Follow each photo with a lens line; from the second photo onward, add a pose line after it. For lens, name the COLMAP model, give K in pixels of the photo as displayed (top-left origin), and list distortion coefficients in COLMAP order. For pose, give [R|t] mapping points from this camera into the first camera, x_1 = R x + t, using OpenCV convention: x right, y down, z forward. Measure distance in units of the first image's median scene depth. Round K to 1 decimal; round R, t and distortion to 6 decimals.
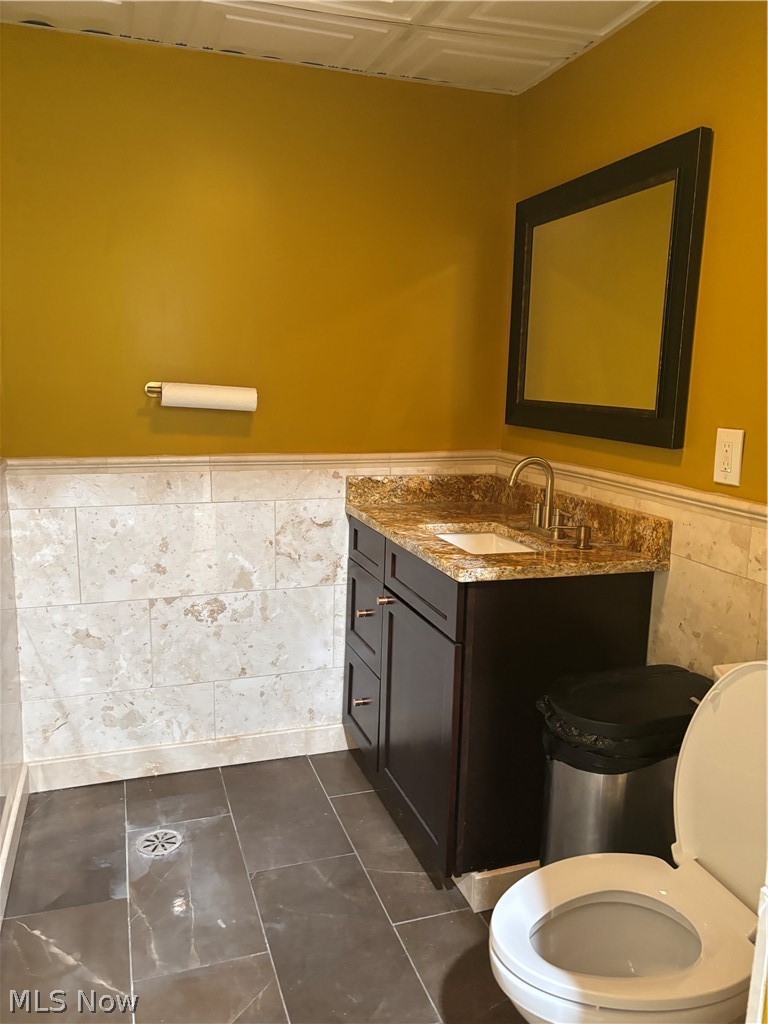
lens RADIAL K [[769.2, 0, 377.9], [0, 769.2, 506.8], [0, 0, 1]] dist [0.051787, -0.055952]
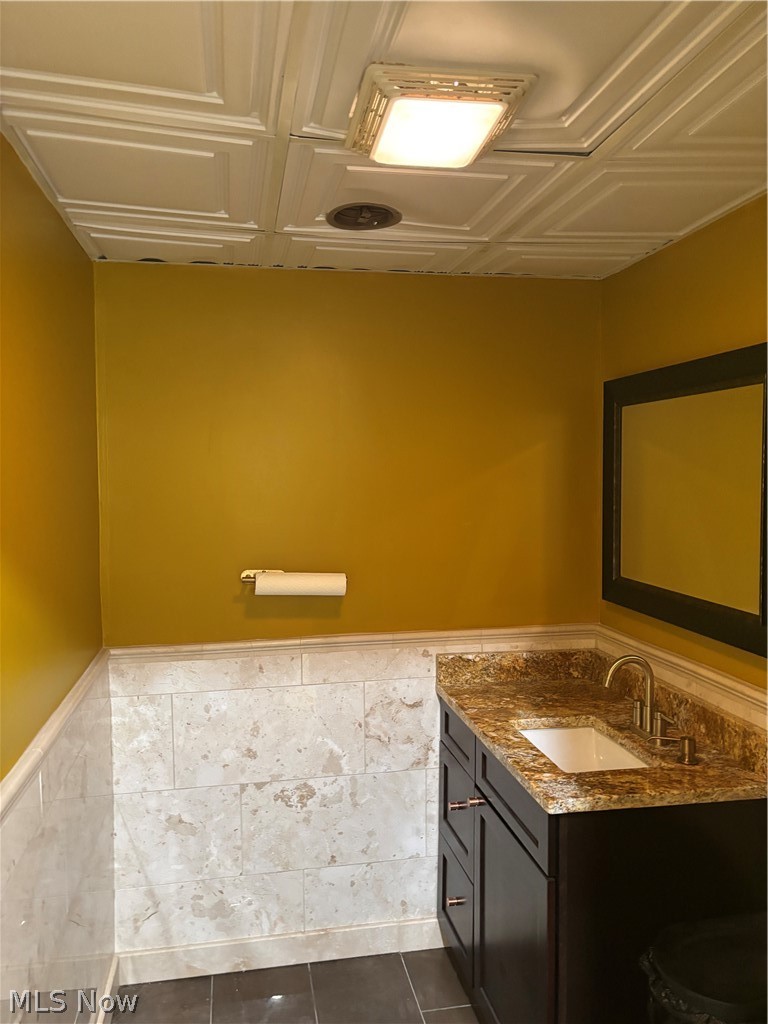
lens RADIAL K [[769.2, 0, 379.7], [0, 769.2, 513.8], [0, 0, 1]] dist [0.051787, -0.055952]
pose [[0.990635, -0.018947, -0.135217, 0.024992], [0.001751, 0.992006, -0.126177, -0.101485], [0.136527, 0.124759, 0.982749, -0.001340]]
